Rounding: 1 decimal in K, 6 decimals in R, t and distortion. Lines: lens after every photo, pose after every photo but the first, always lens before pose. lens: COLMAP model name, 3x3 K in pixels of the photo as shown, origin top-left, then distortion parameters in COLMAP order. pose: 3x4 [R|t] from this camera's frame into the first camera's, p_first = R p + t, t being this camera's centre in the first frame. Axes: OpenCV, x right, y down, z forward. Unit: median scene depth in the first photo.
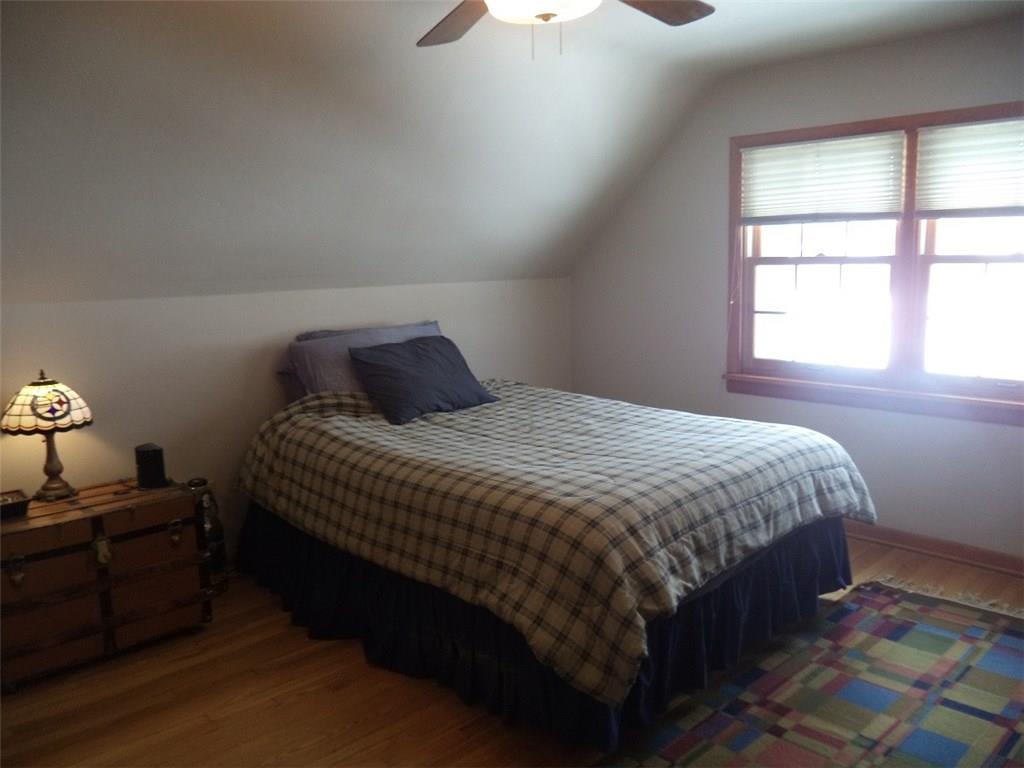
lens RADIAL K [[841.7, 0, 514.1], [0, 841.7, 389.7], [0, 0, 1]] dist [-0.008344, -0.002771]
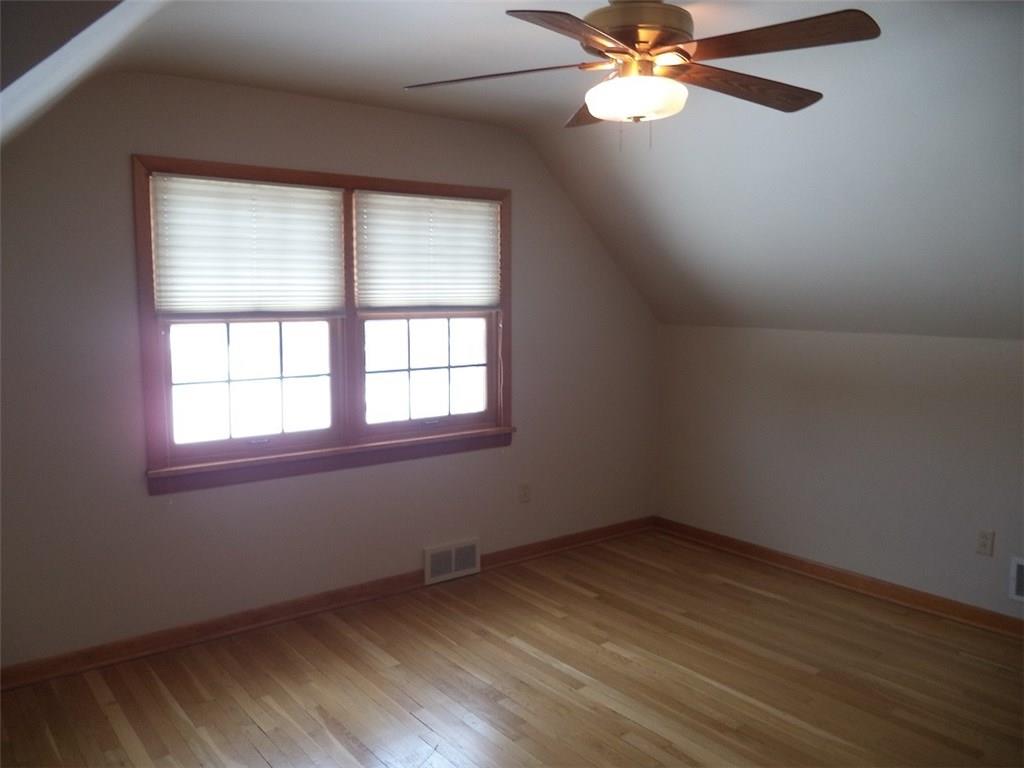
lens RADIAL K [[841.7, 0, 514.1], [0, 841.7, 389.7], [0, 0, 1]] dist [-0.008344, -0.002771]
pose [[0.116804, -0.094873, 0.988613, -0.521622], [0.152426, 0.985346, 0.076550, -0.117640], [-0.981388, 0.141749, 0.129553, 0.696967]]
